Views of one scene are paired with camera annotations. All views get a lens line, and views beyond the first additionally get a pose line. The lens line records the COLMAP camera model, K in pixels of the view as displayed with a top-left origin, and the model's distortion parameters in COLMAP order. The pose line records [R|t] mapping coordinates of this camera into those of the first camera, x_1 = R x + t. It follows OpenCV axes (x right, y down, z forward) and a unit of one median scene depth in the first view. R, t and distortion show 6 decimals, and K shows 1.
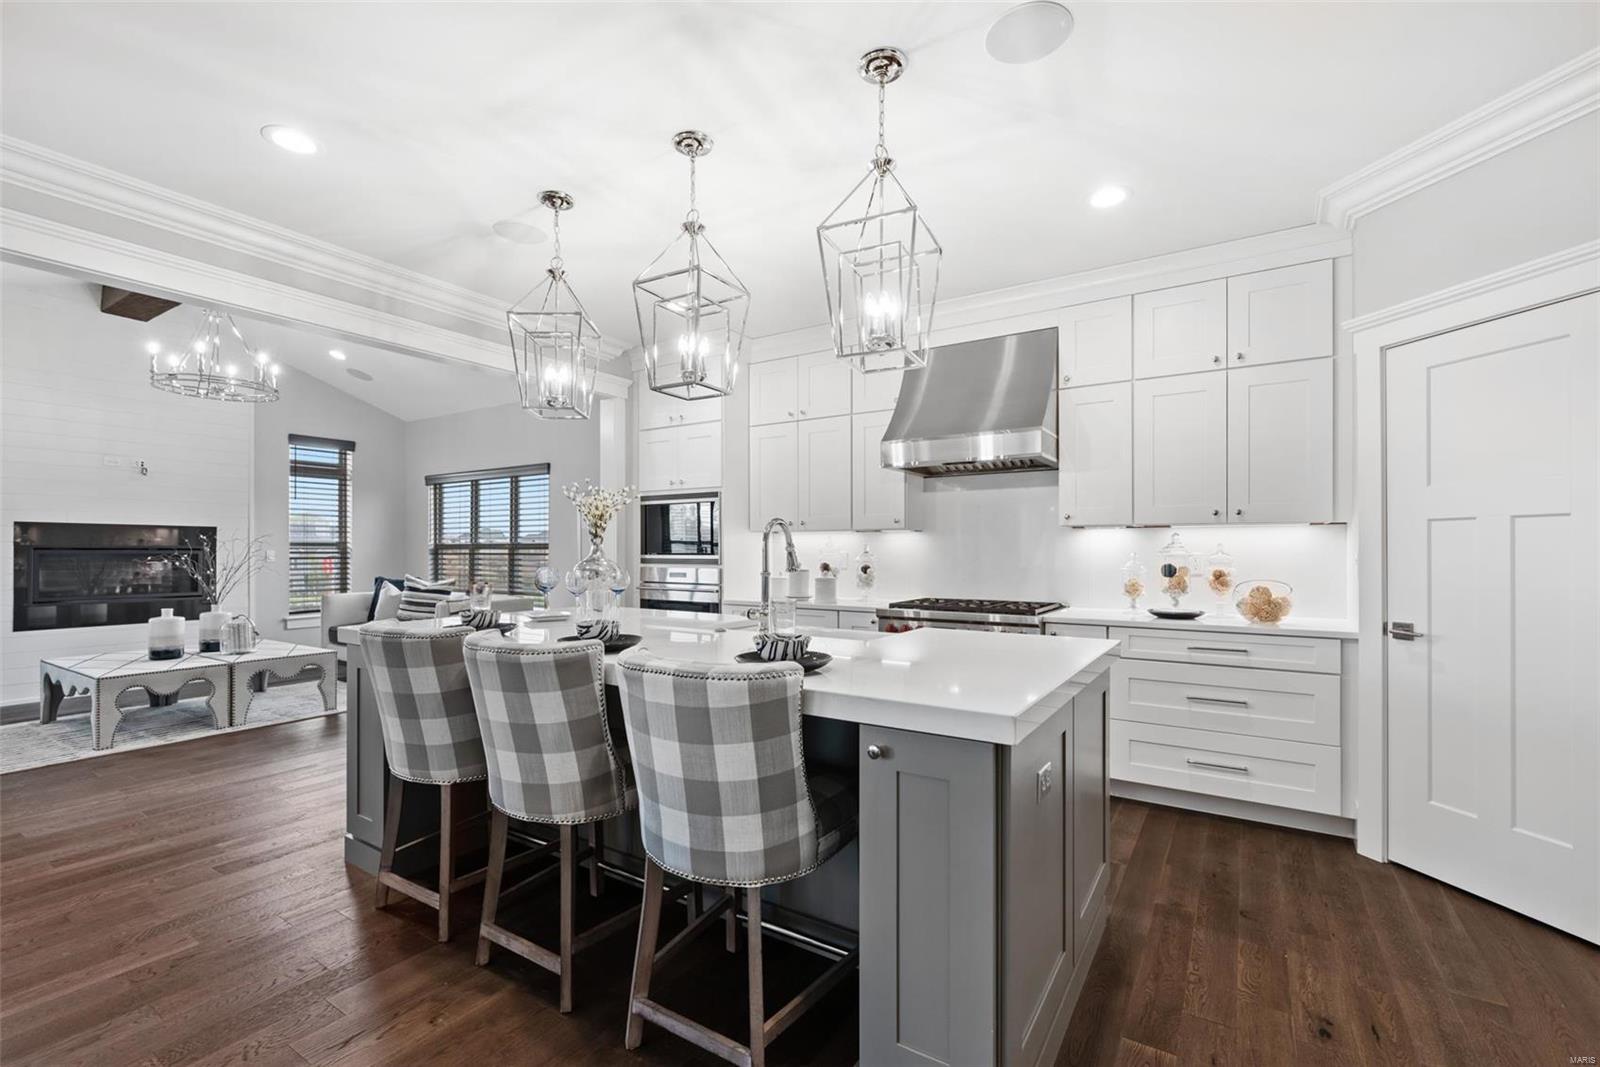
lens RADIAL K [[695.5, 0, 799.7], [0, 695.5, 544.6], [0, 0, 1]] dist [0.003096, 0.000964]
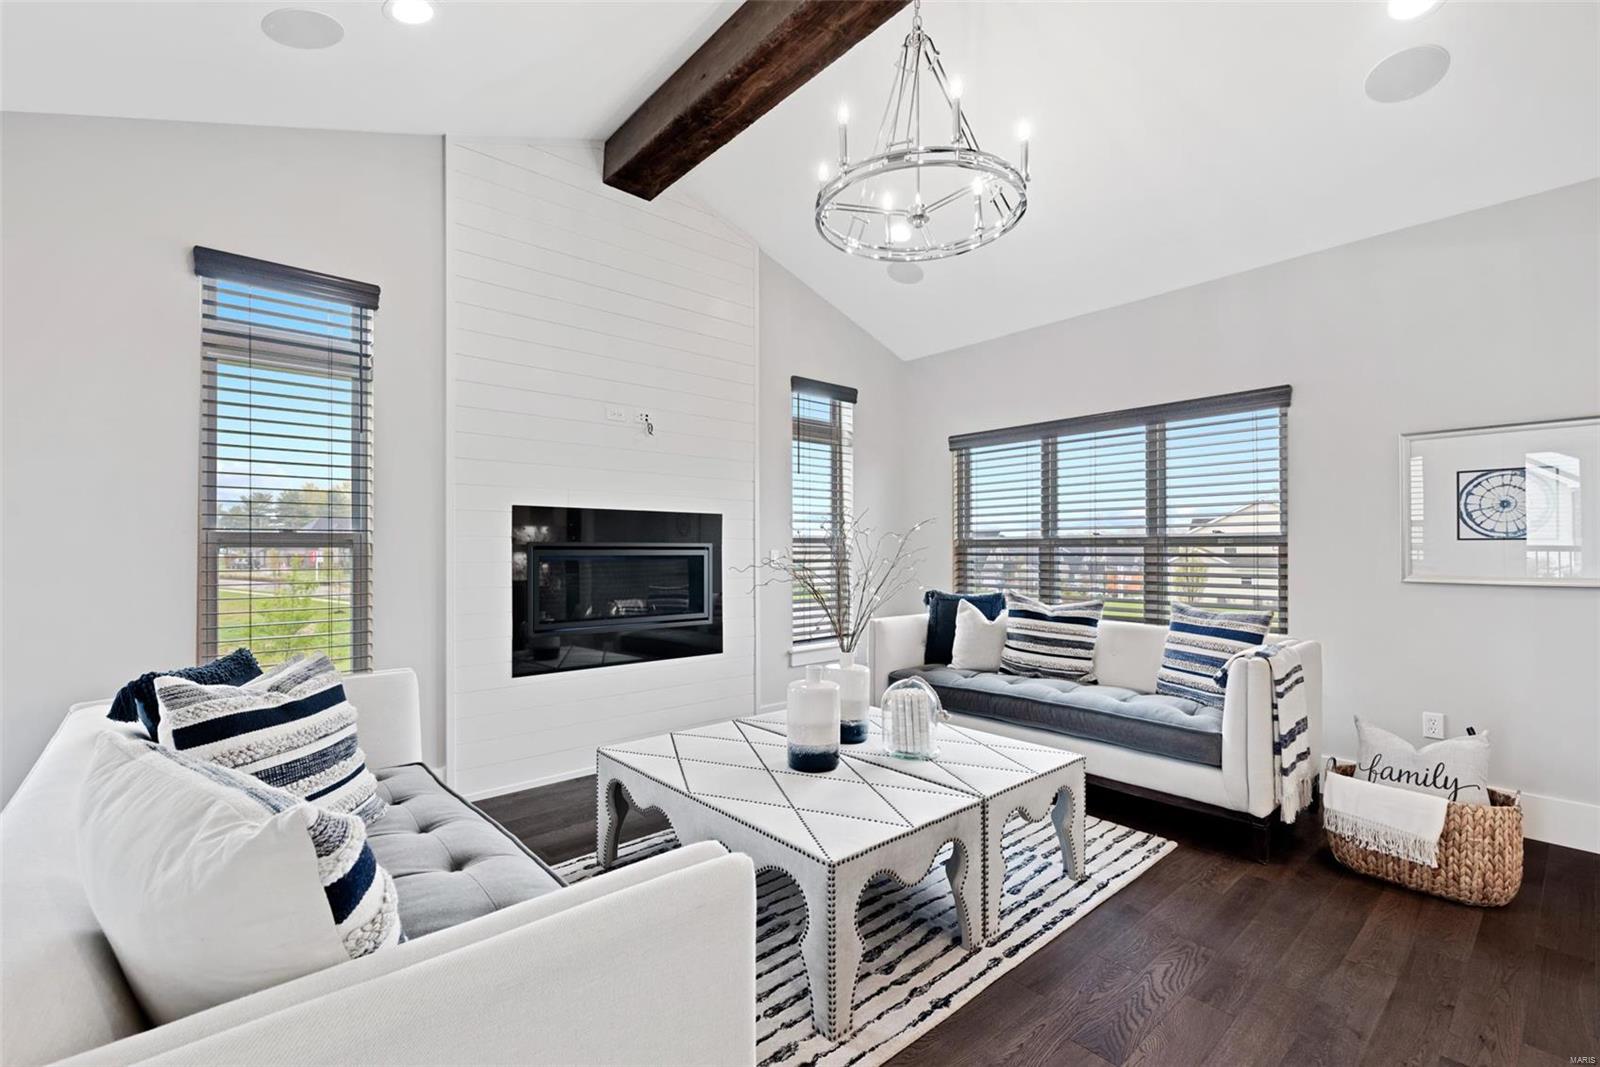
lens RADIAL K [[695.5, 0, 801.9], [0, 695.5, 538.1], [0, 0, 1]] dist [0.003096, 0.000964]
pose [[0.961046, -0.003739, -0.276363, -0.501764], [0.001505, 0.999964, -0.008296, 0.003583], [0.276384, 0.007557, 0.961018, 0.337487]]
